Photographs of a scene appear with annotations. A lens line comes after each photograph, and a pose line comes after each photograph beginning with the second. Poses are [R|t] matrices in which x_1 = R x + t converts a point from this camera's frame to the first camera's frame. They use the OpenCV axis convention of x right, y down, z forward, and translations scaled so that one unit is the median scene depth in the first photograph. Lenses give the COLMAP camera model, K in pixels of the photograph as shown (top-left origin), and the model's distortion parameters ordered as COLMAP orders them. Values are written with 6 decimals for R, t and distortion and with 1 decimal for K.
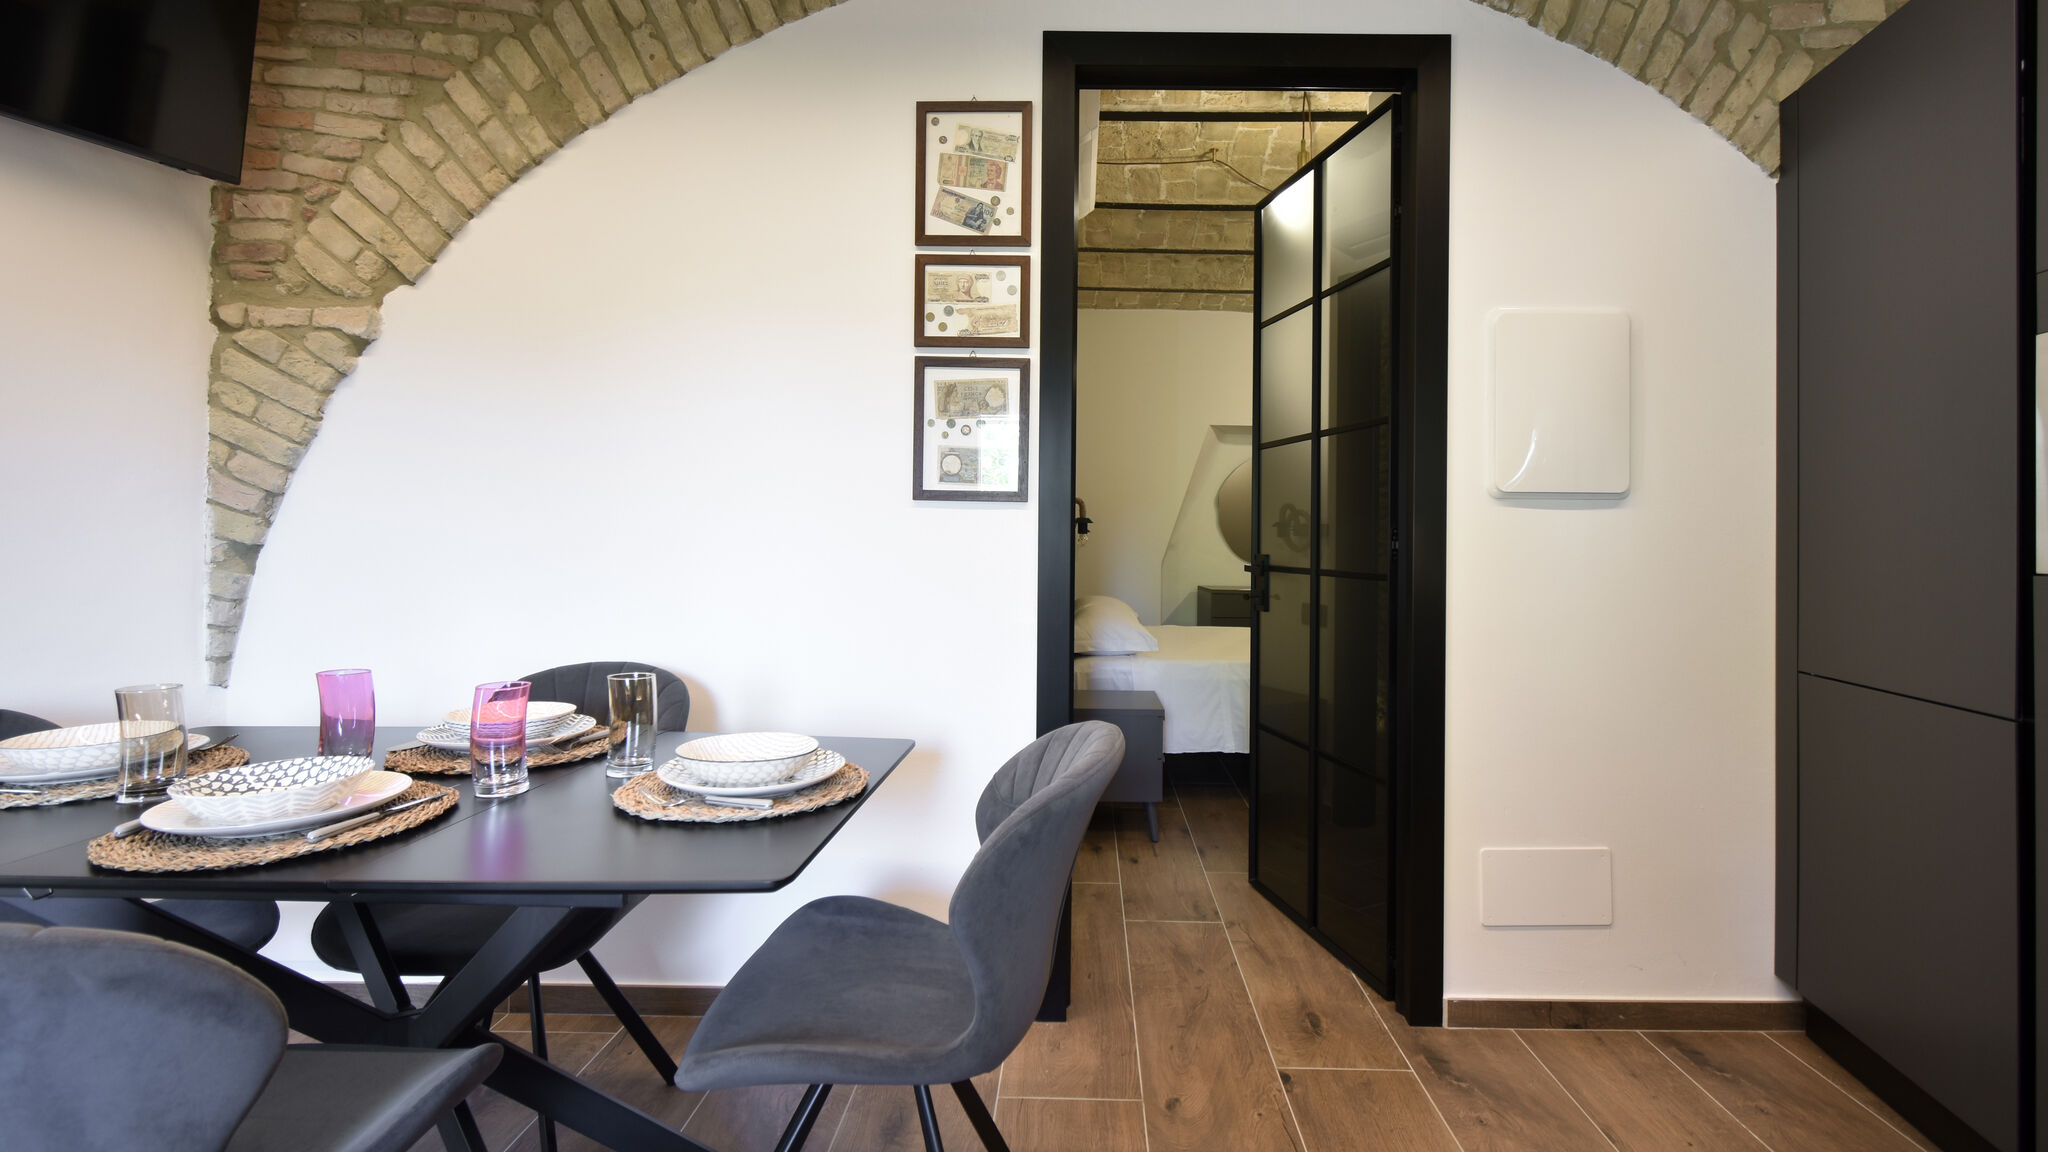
lens RADIAL K [[1105.4, 0, 1024.7], [0, 1105.4, 557.0], [0, 0, 1]] dist [0.008397, -0.002494]
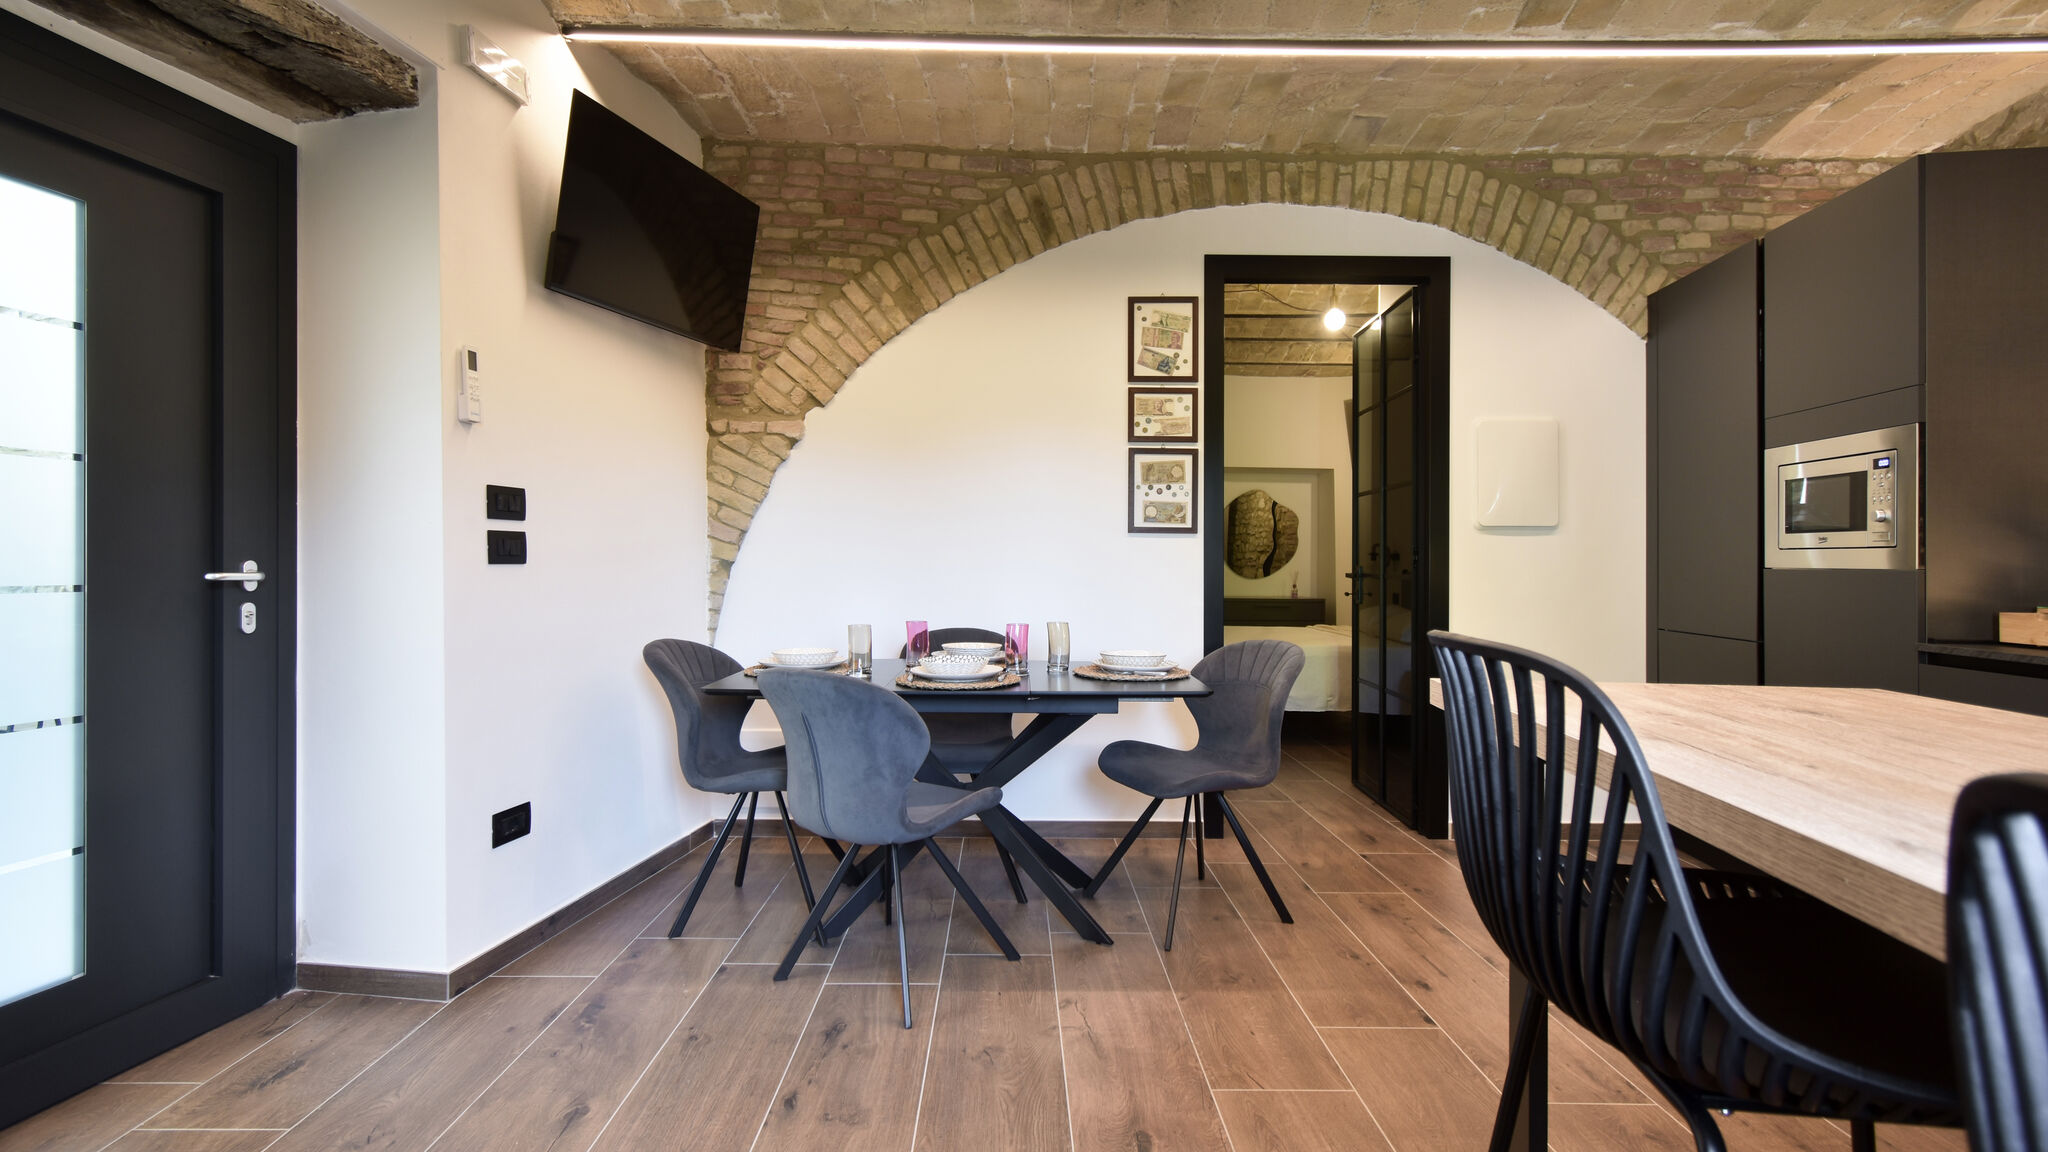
lens RADIAL K [[920.5, 0, 1015.4], [0, 920.5, 578.6], [0, 0, 1]] dist [0.004284, -0.000720]
pose [[0.999624, -0.004894, -0.026997, -0.234270], [0.004997, 0.999980, 0.003753, 0.012191], [0.026978, -0.003887, 0.999628, -0.409950]]
